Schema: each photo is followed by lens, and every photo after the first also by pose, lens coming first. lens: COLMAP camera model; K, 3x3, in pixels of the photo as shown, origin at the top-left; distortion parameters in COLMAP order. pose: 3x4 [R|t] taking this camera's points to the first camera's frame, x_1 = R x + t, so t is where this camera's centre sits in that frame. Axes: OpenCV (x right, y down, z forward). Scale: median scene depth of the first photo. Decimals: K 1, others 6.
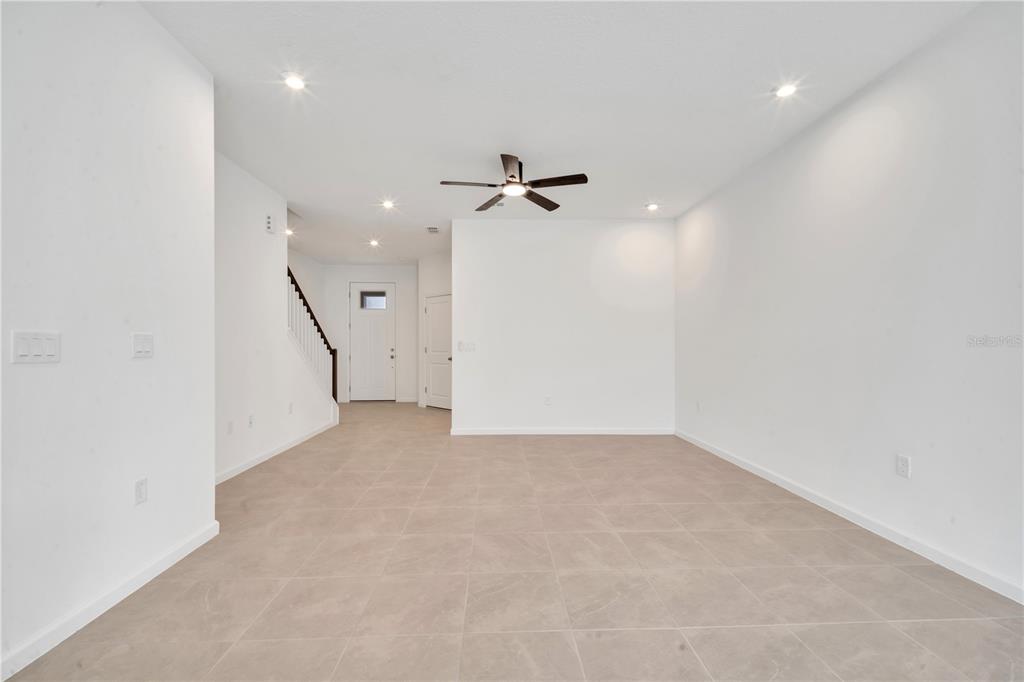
lens RADIAL K [[415.7, 0, 510.0], [0, 415.7, 346.2], [0, 0, 1]] dist [0.008544, -0.005041]
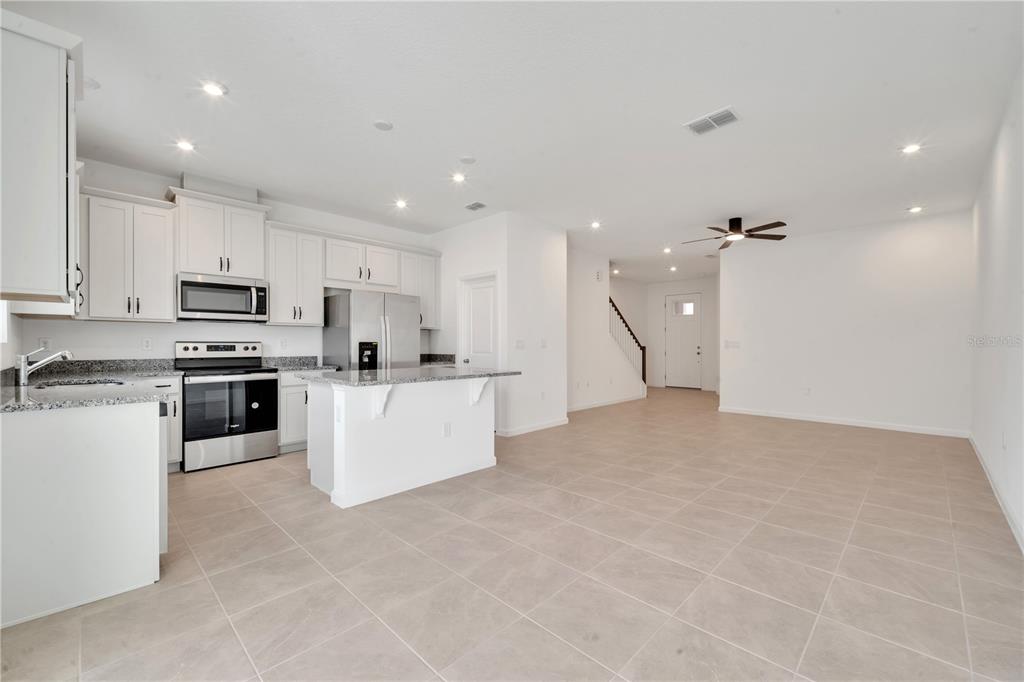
lens RADIAL K [[415.7, 0, 514.1], [0, 415.7, 346.5], [0, 0, 1]] dist [0.008544, -0.005041]
pose [[0.693351, 0.003722, -0.720591, 0.361913], [-0.001873, 0.999993, 0.003363, 0.003328], [0.720598, -0.000982, 0.693352, -0.392571]]
